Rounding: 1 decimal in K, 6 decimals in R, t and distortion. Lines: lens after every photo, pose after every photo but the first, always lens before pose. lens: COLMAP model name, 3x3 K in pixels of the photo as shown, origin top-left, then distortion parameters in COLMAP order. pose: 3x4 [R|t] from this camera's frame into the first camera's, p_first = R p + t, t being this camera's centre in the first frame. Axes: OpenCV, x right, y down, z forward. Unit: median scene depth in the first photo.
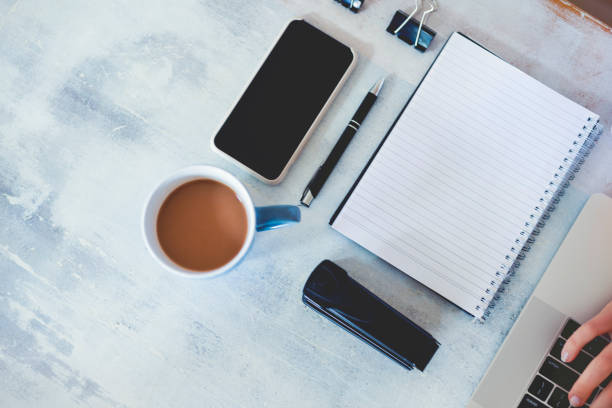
lens RADIAL K [[883.1, 0, 306.0], [0, 883.1, 204.0], [0, 0, 1]] dist [-0.017701, -0.003685]
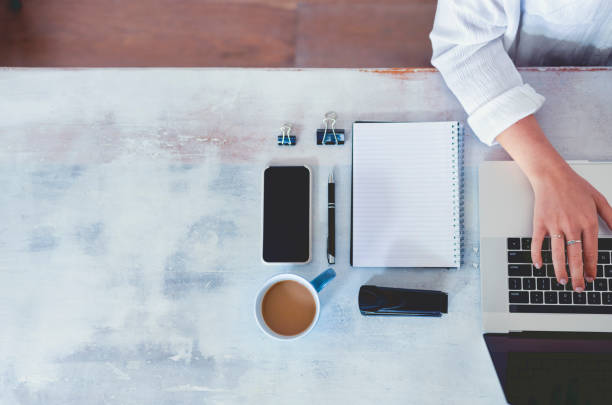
lens RADIAL K [[870.3, 0, 306.0], [0, 870.3, 202.5], [0, 0, 1]] dist [0.112629, -0.139463]
pose [[0.849121, -0.527607, 0.024982, -0.022372], [0.528191, 0.848399, -0.035121, -0.063076], [-0.002665, 0.043017, 0.999071, -0.598621]]
